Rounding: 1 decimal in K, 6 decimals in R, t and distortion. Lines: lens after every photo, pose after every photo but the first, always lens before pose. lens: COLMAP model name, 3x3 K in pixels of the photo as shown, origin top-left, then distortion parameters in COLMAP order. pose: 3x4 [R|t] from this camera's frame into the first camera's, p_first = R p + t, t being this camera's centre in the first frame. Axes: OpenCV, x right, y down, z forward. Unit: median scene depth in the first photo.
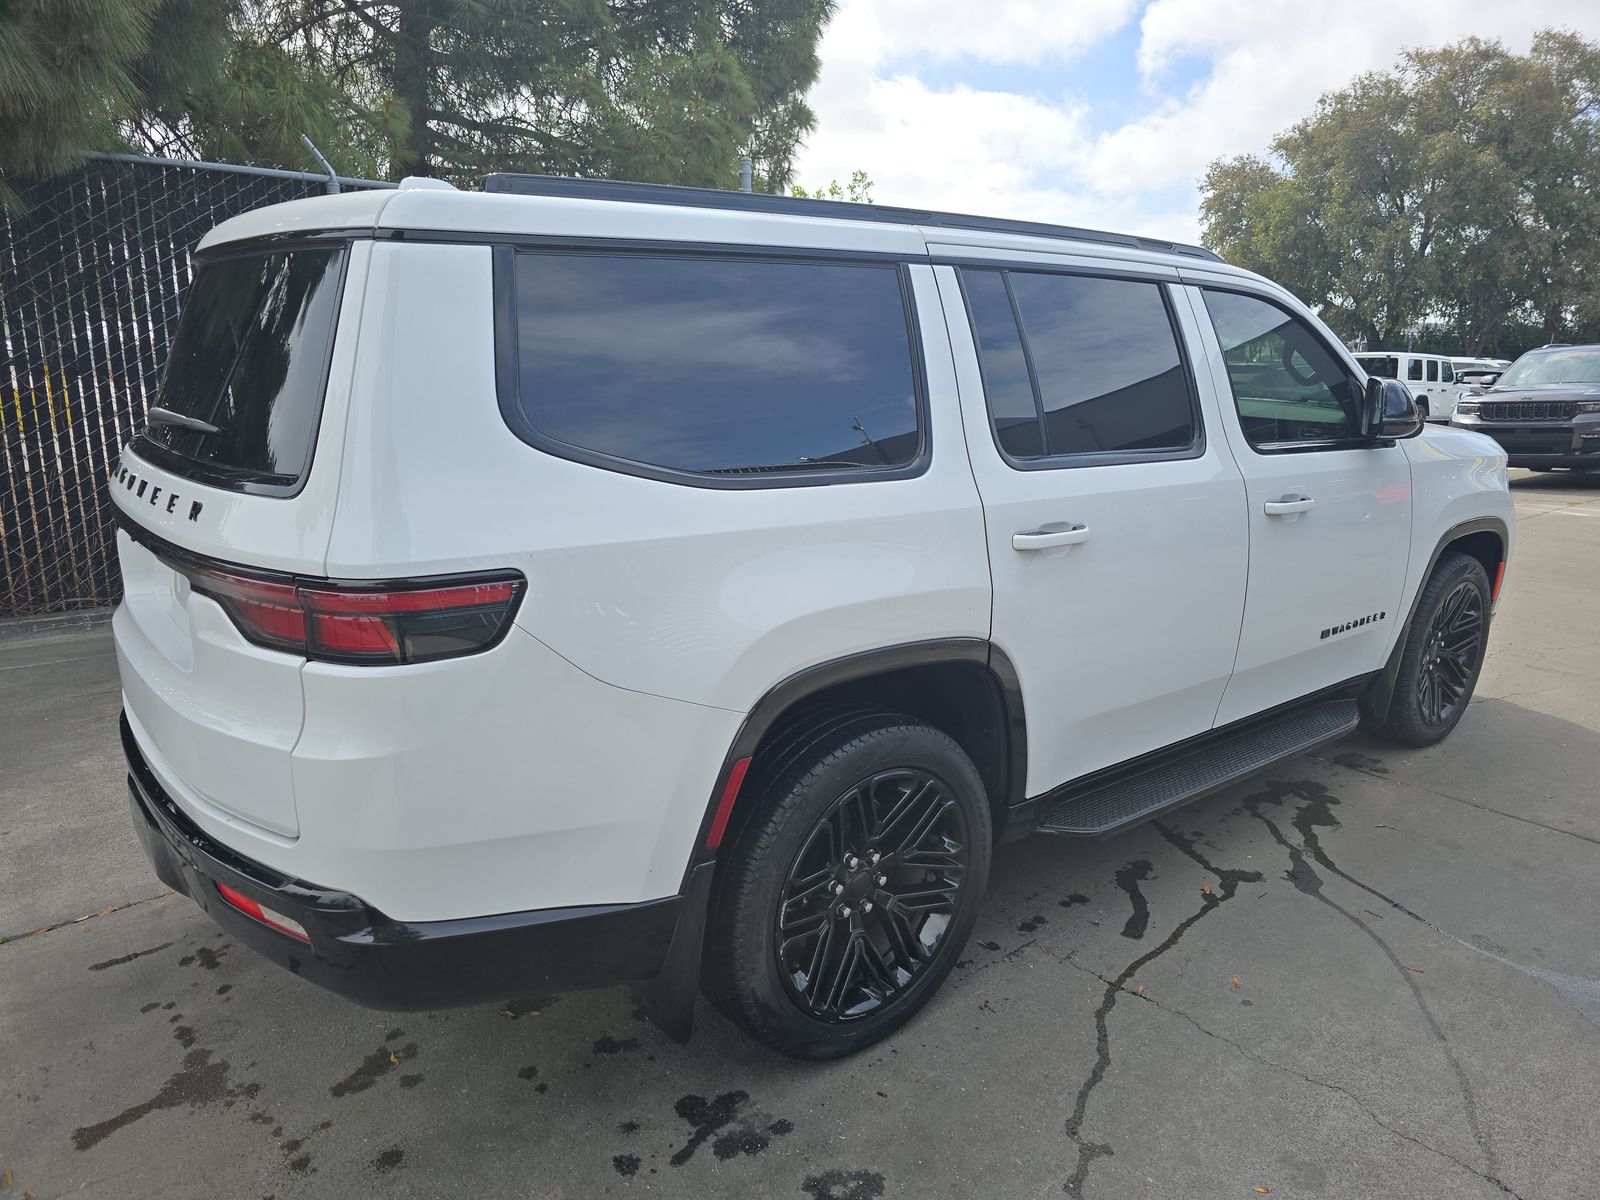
lens RADIAL K [[1094.8, 0, 803.5], [0, 1094.8, 601.7], [0, 0, 1]] dist [0.025582, -0.033689]
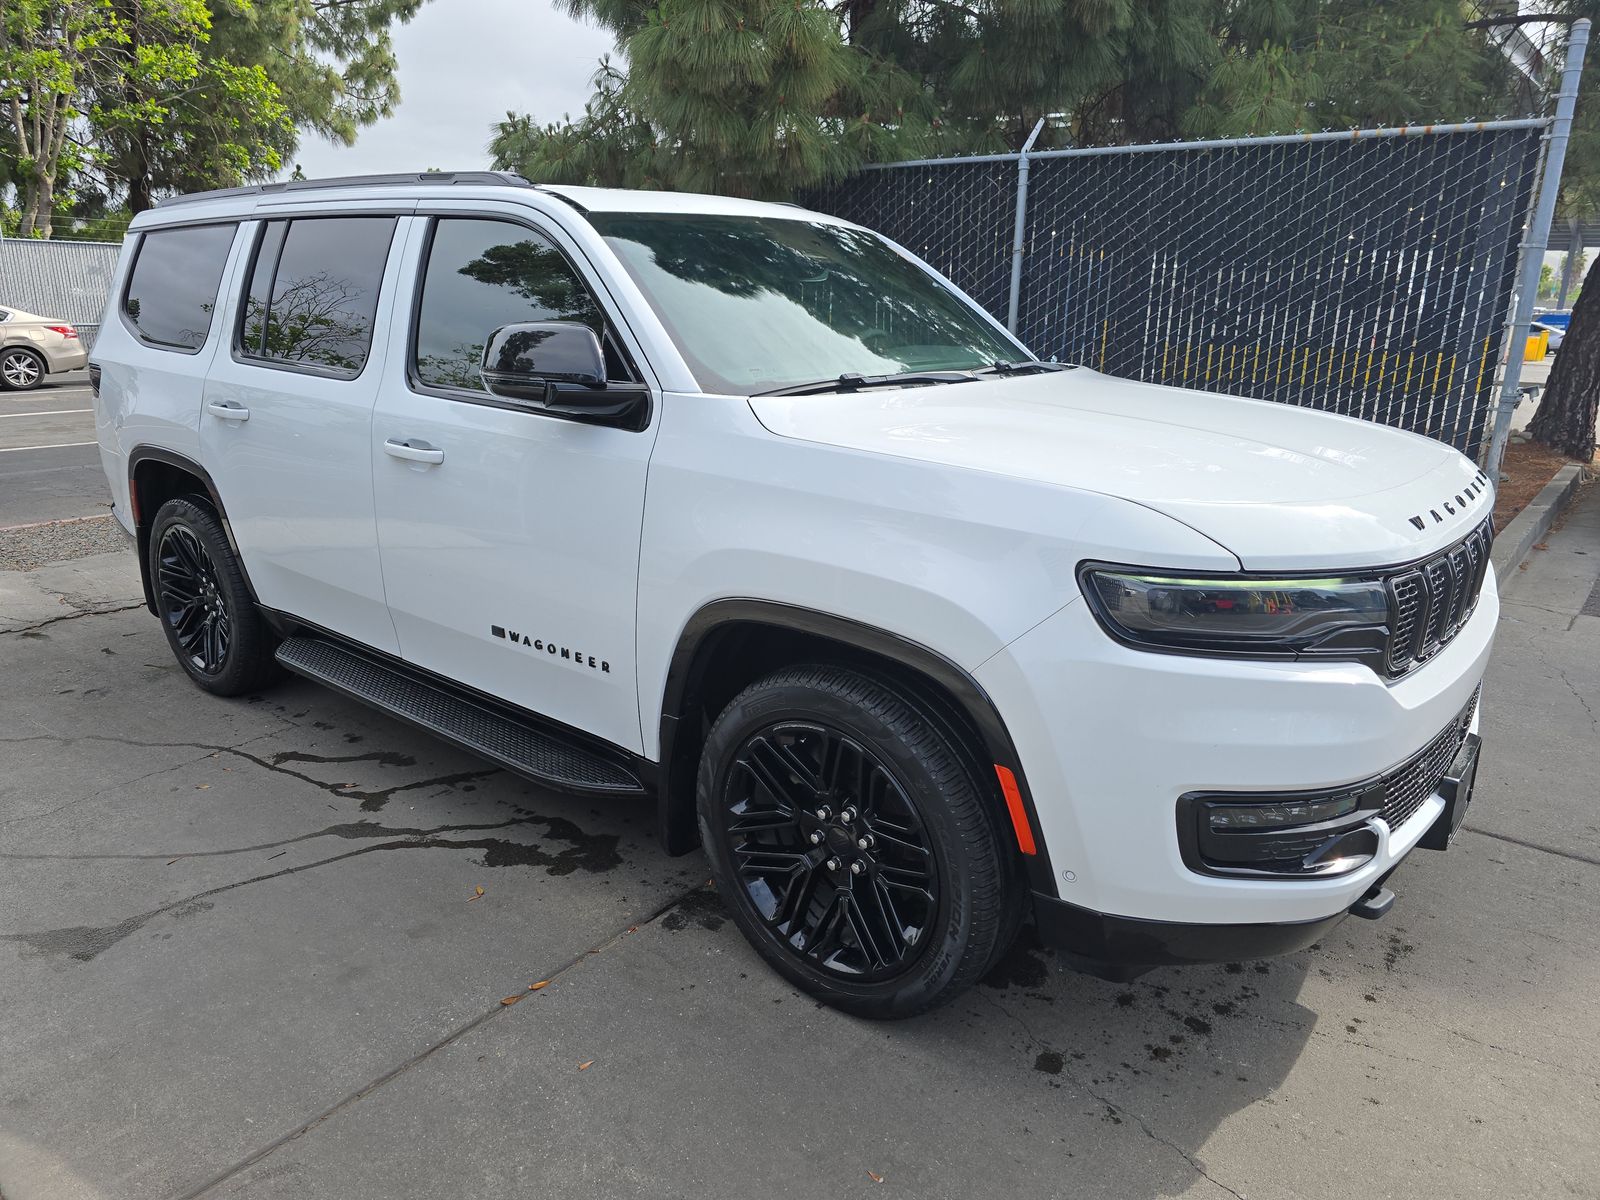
lens RADIAL K [[1094.8, 0, 803.5], [0, 1094.8, 601.7], [0, 0, 1]] dist [0.025582, -0.033689]
pose [[0.205538, 0.262776, -0.942710, 1.450886], [-0.242307, 0.946949, 0.211127, -0.248223], [0.948178, 0.185030, 0.258307, 1.124595]]
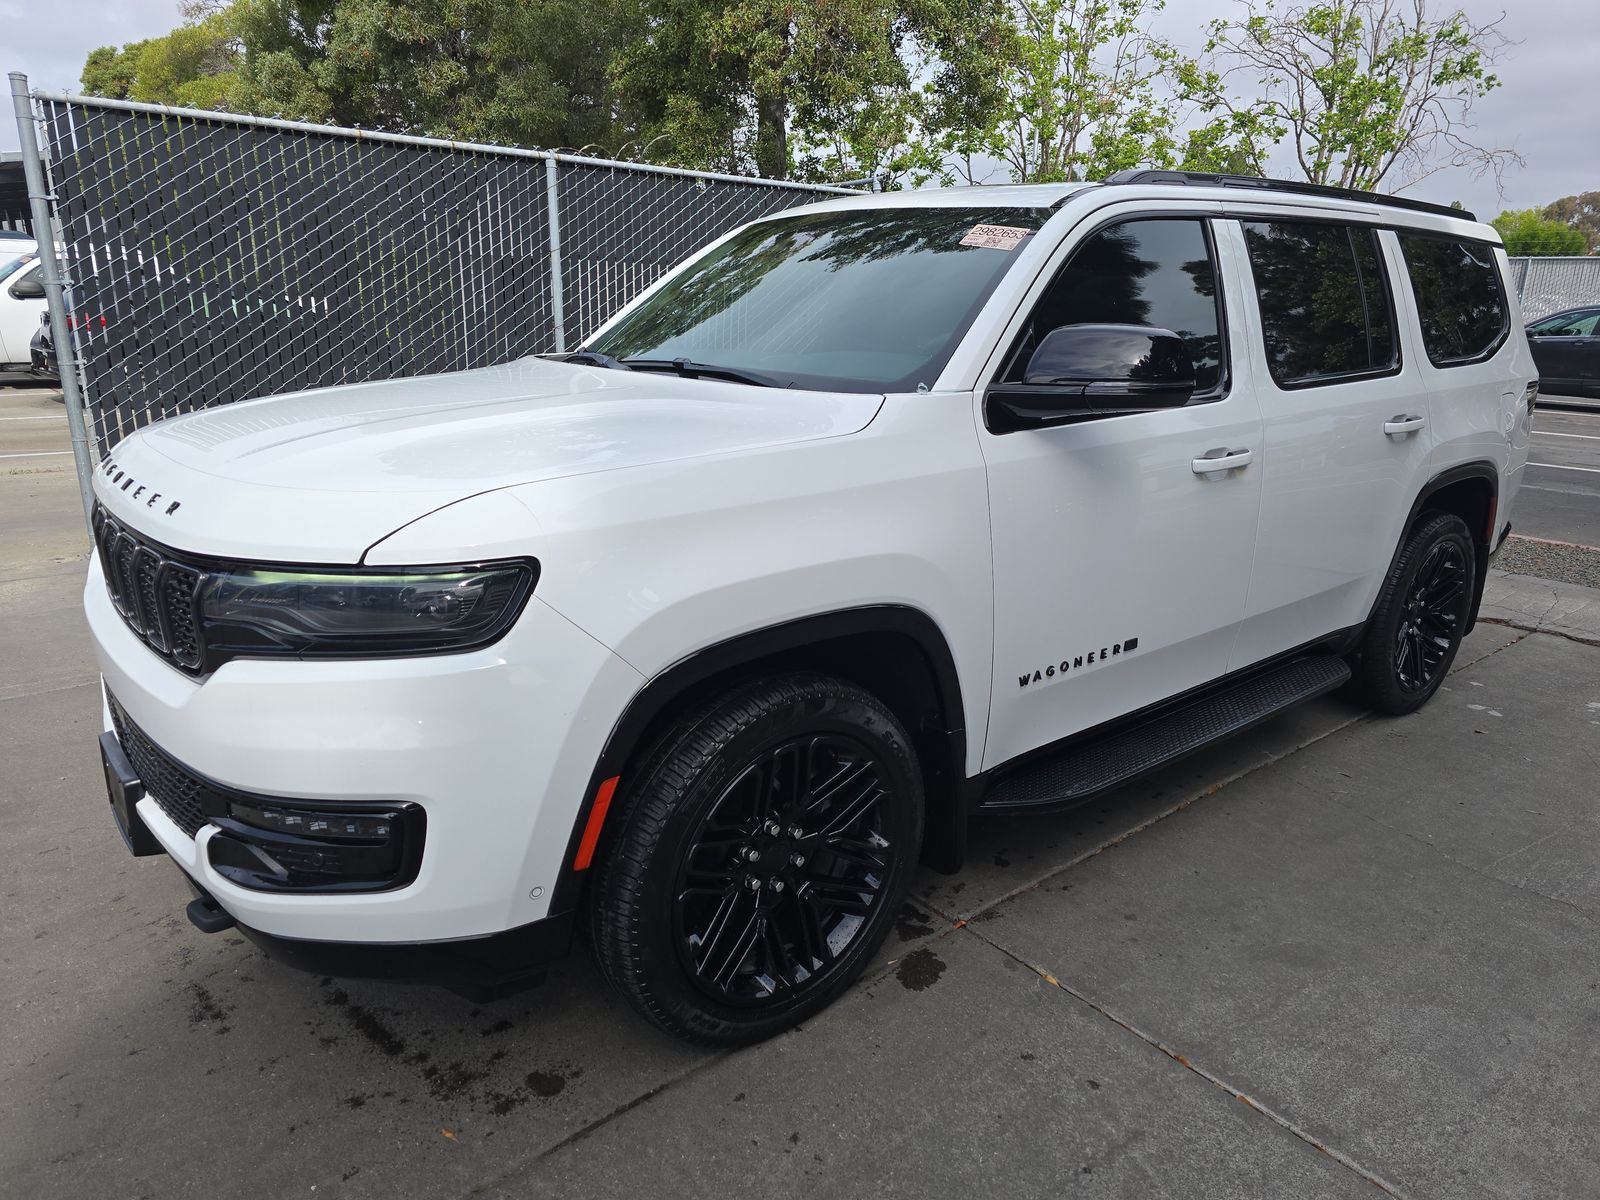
lens RADIAL K [[1094.8, 0, 803.5], [0, 1094.8, 601.7], [0, 0, 1]] dist [0.025582, -0.033689]
pose [[-0.999965, -0.008204, 0.001872, 1.374094], [-0.006343, 0.881058, 0.472965, -0.268711], [-0.005530, 0.472937, -0.881079, 1.215859]]
